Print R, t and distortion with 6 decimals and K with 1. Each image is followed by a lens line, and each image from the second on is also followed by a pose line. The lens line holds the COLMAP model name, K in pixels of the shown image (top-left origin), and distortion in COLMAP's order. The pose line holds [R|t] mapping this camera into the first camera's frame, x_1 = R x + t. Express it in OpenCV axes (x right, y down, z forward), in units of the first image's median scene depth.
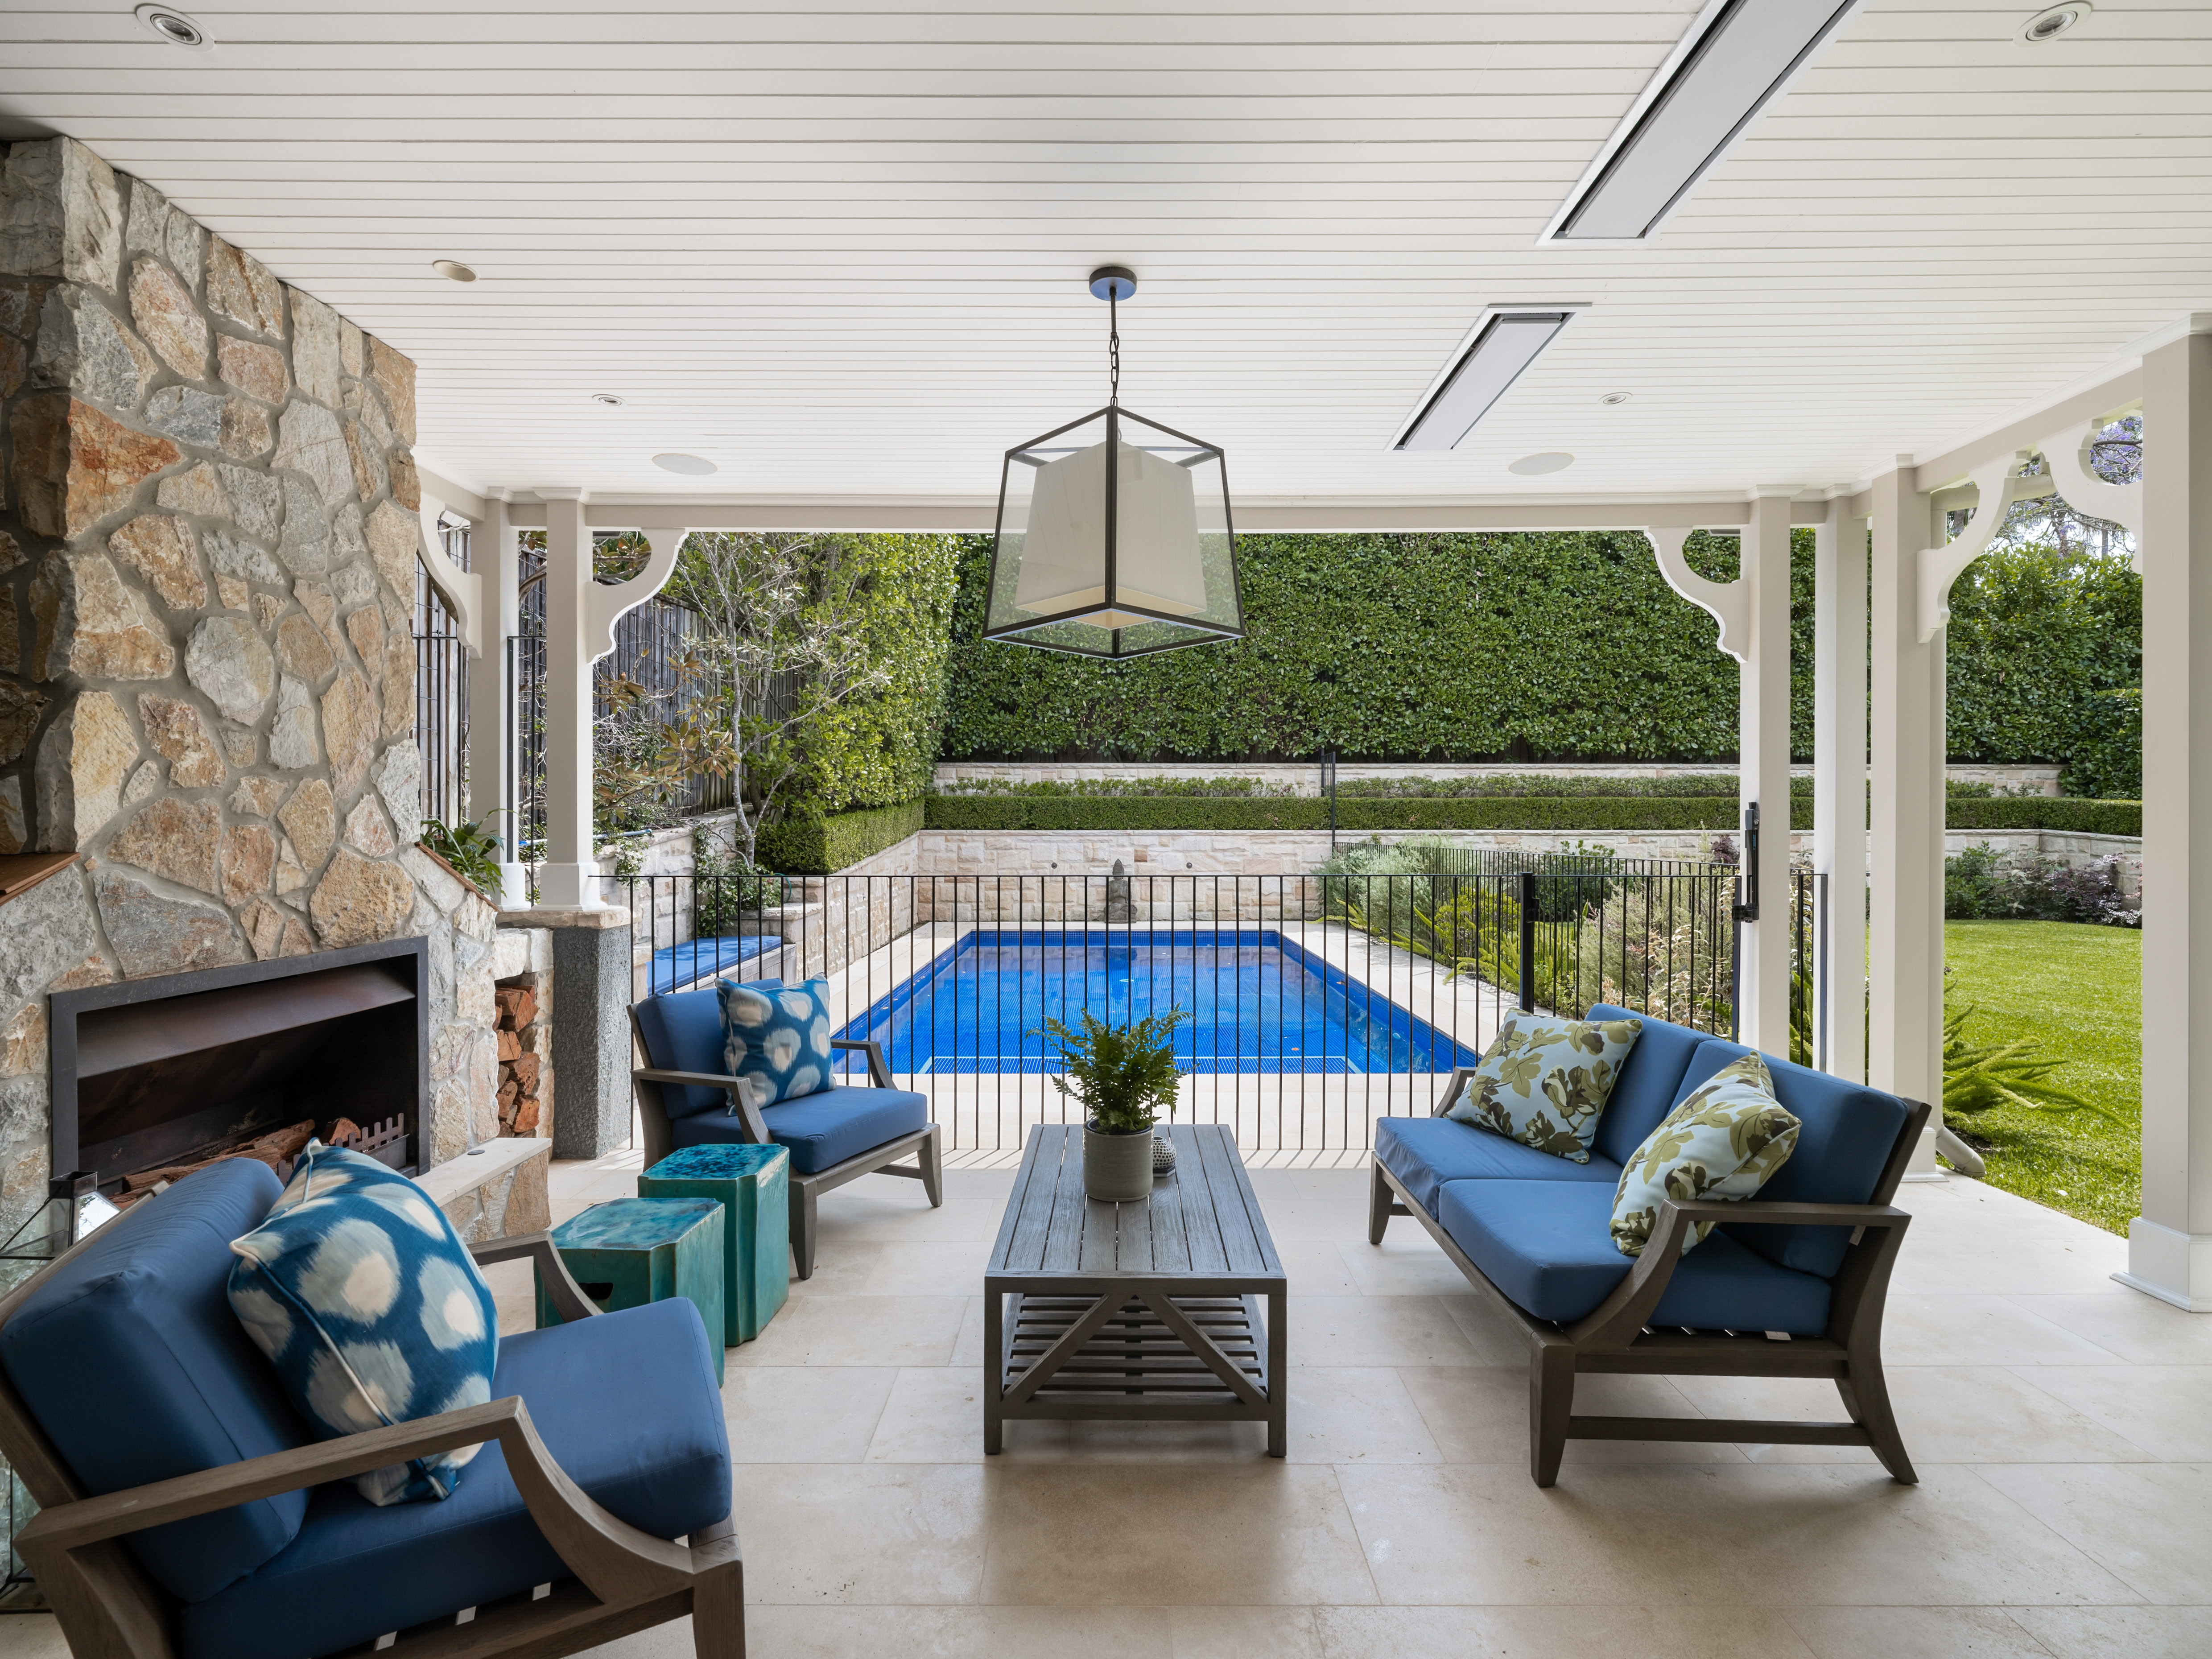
lens RADIAL K [[1003.7, 0, 1106.0], [0, 1003.7, 829.5], [0, 0, 1]] dist [-0.002216, -0.000092]
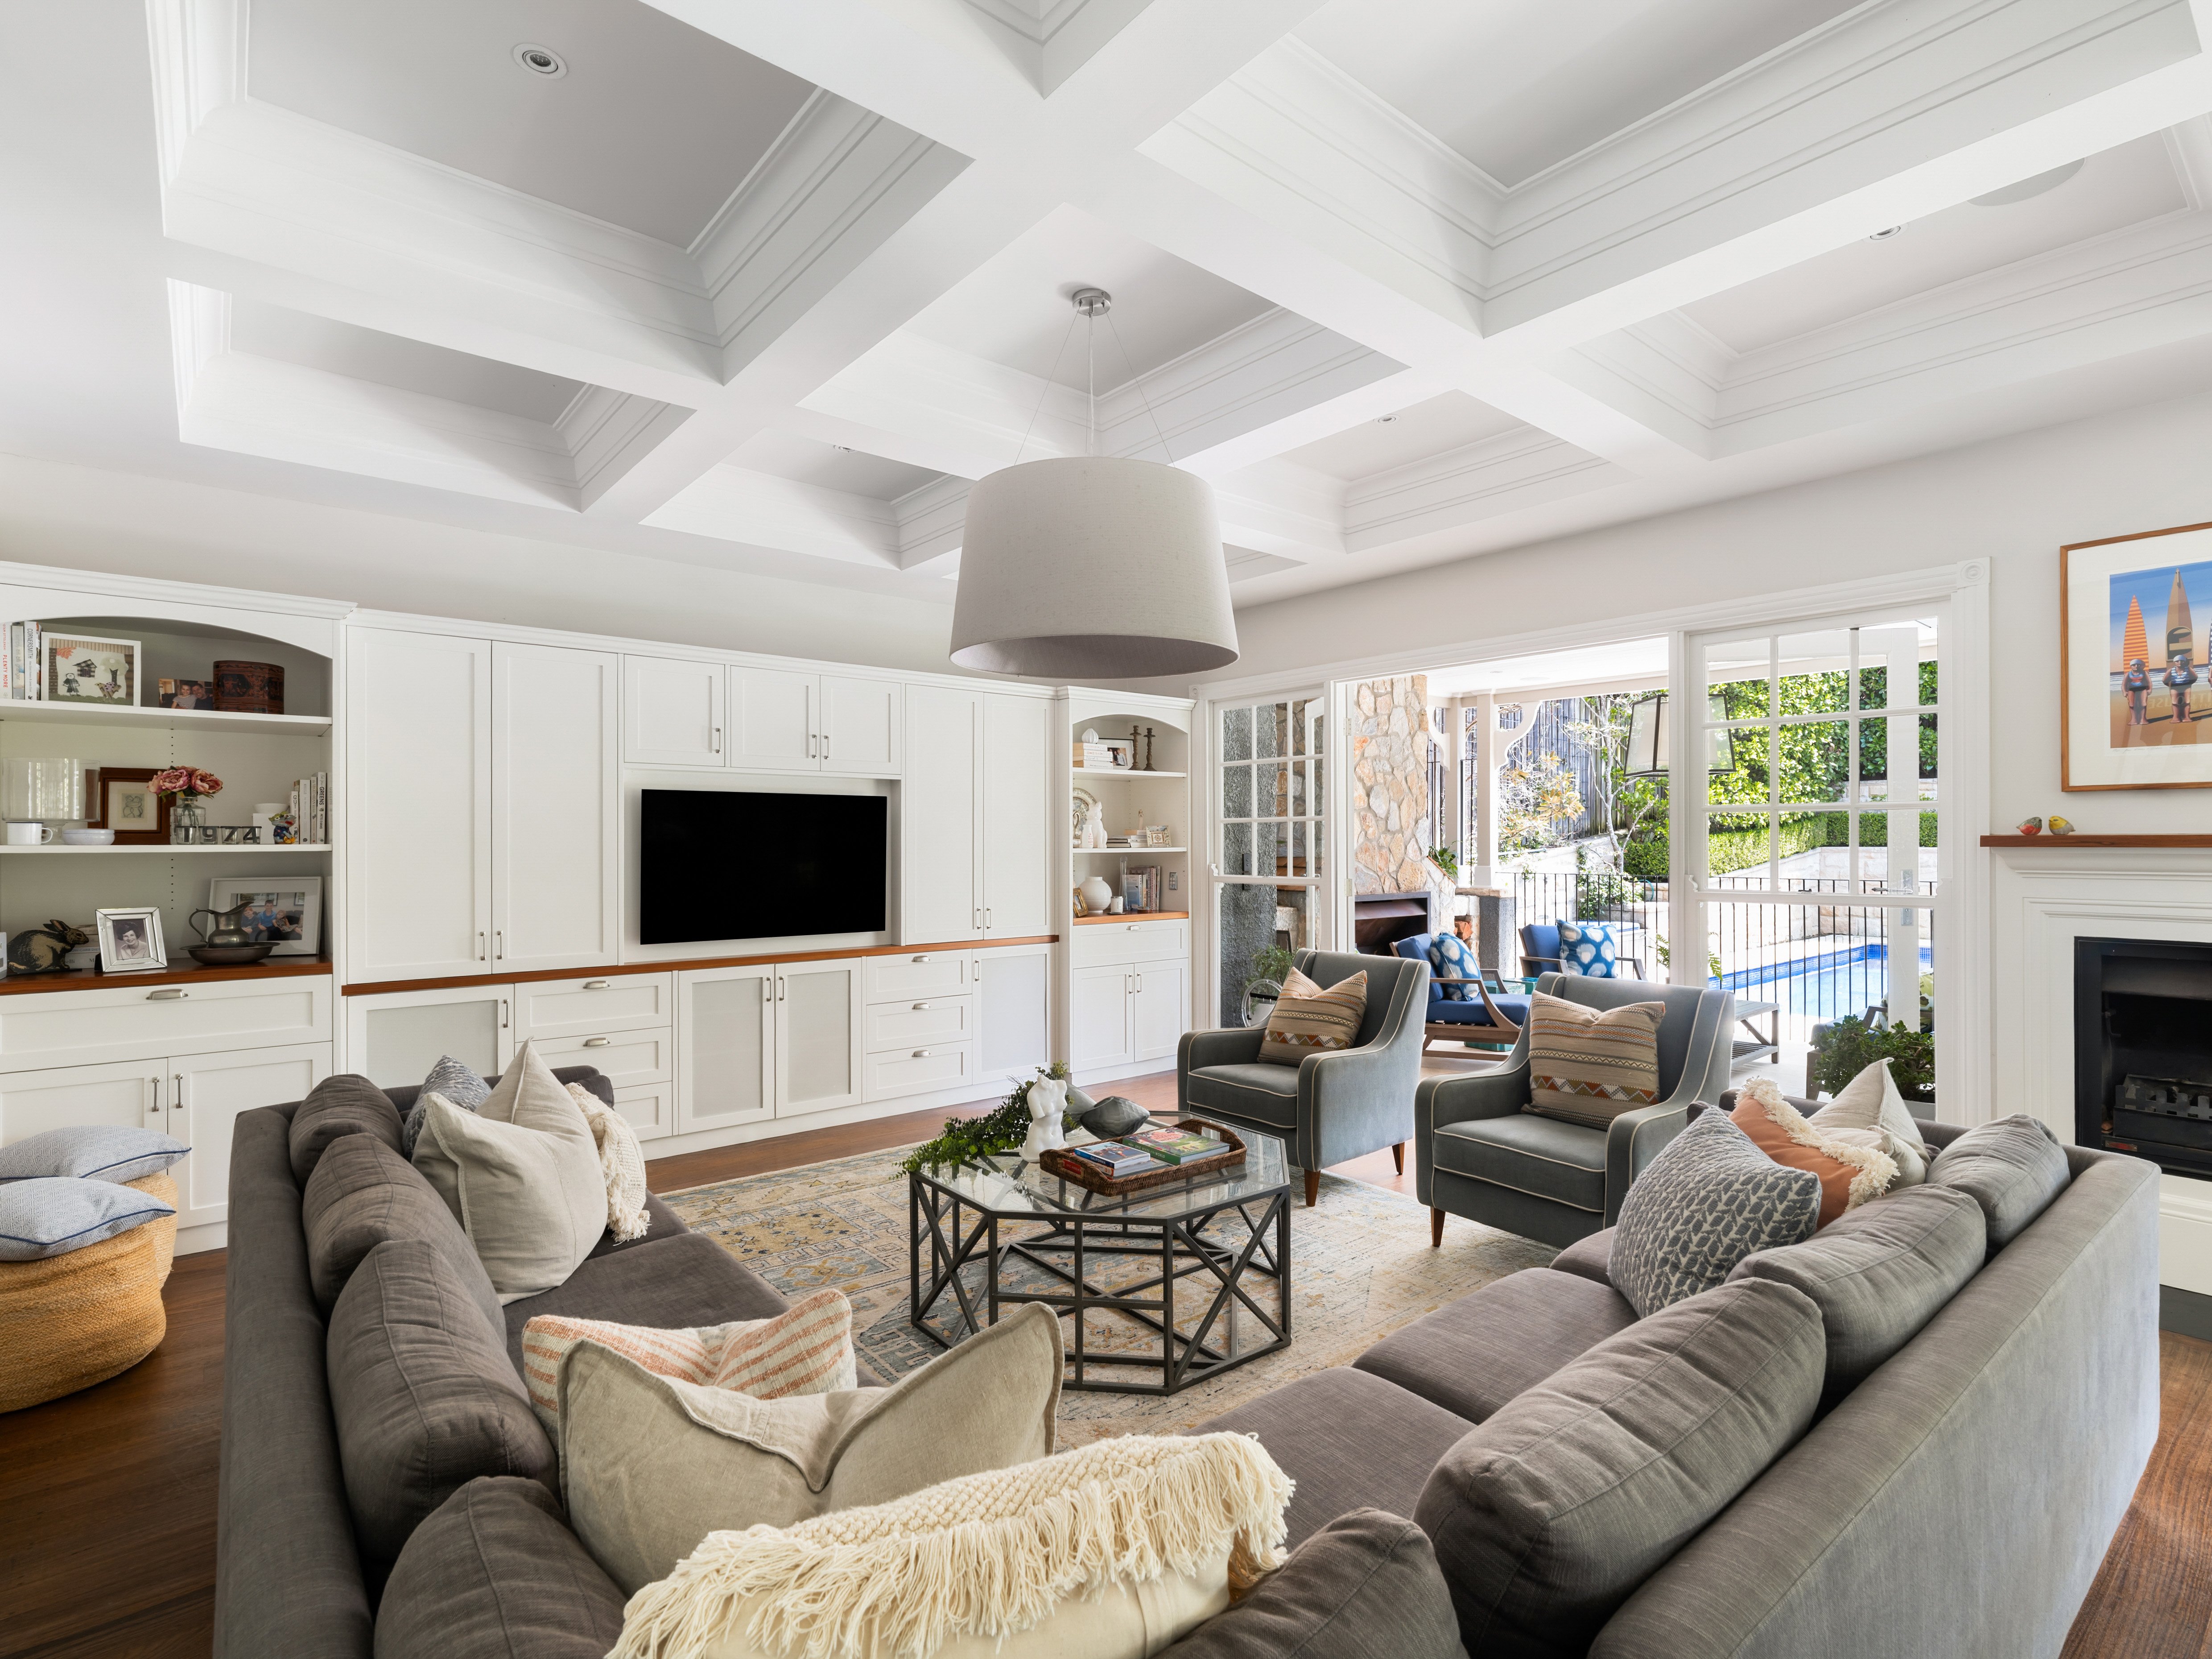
lens RADIAL K [[1065.4, 0, 1096.5], [0, 1065.4, 843.3], [0, 0, 1]] dist [0.000909, 0.000867]
pose [[0.637281, 0.001443, -0.770630, 0.730761], [-0.000527, 0.999999, 0.001437, -0.018538], [0.770631, -0.000510, 0.637282, -1.159903]]
